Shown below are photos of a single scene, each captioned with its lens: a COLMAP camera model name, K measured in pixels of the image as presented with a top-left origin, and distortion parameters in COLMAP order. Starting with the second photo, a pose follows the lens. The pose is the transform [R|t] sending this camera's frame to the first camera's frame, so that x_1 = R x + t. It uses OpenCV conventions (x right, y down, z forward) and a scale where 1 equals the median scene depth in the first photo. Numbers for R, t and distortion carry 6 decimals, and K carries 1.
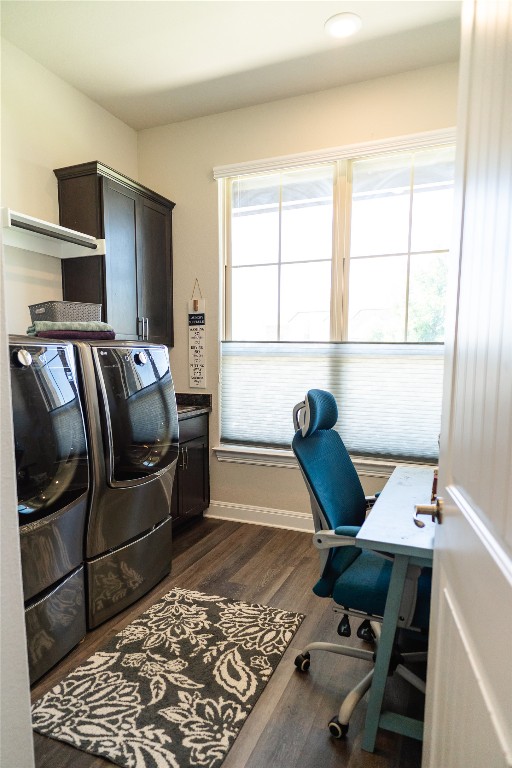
lens RADIAL K [[480.6, 0, 230.5], [0, 480.6, 417.1], [0, 0, 1]] dist [-0.005141, 0.003595]
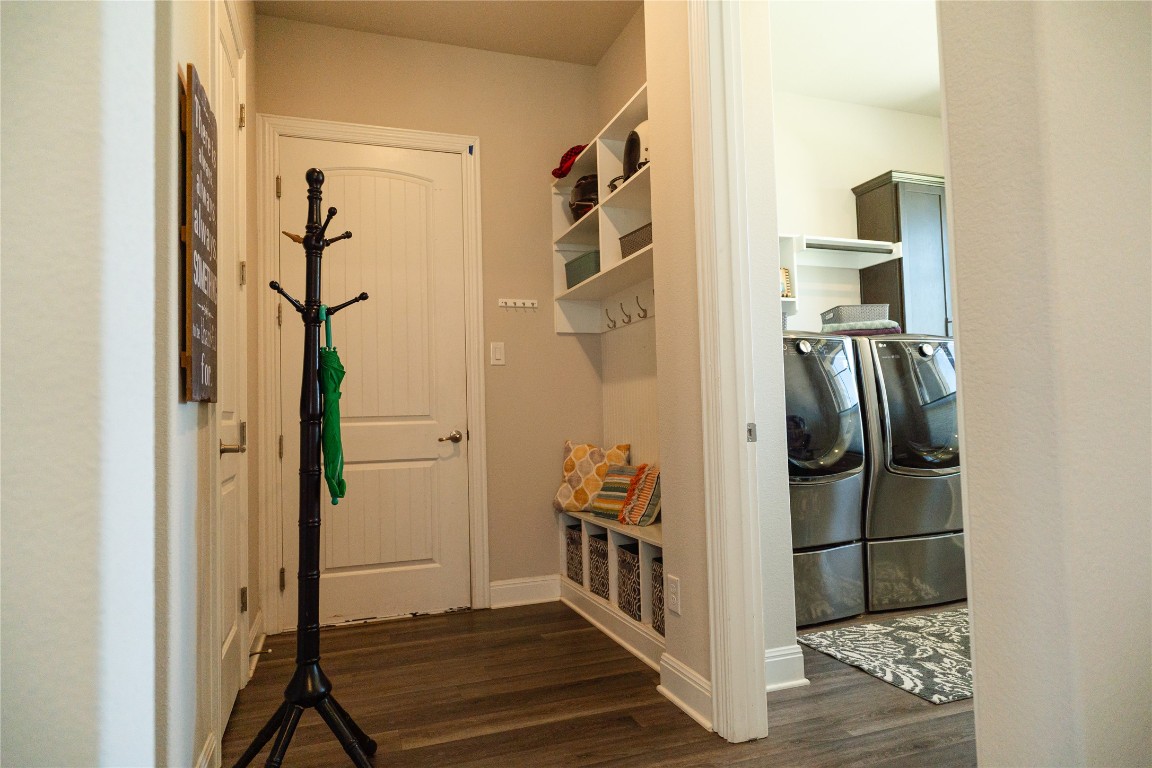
lens RADIAL K [[721.0, 0, 576.6], [0, 721.0, 385.3], [0, 0, 1]] dist [-0.005141, 0.003595]
pose [[0.702596, -0.063429, -0.708757, 0.407399], [-0.064866, 0.986164, -0.152558, 0.255291], [0.708627, 0.153161, 0.688760, -0.604893]]
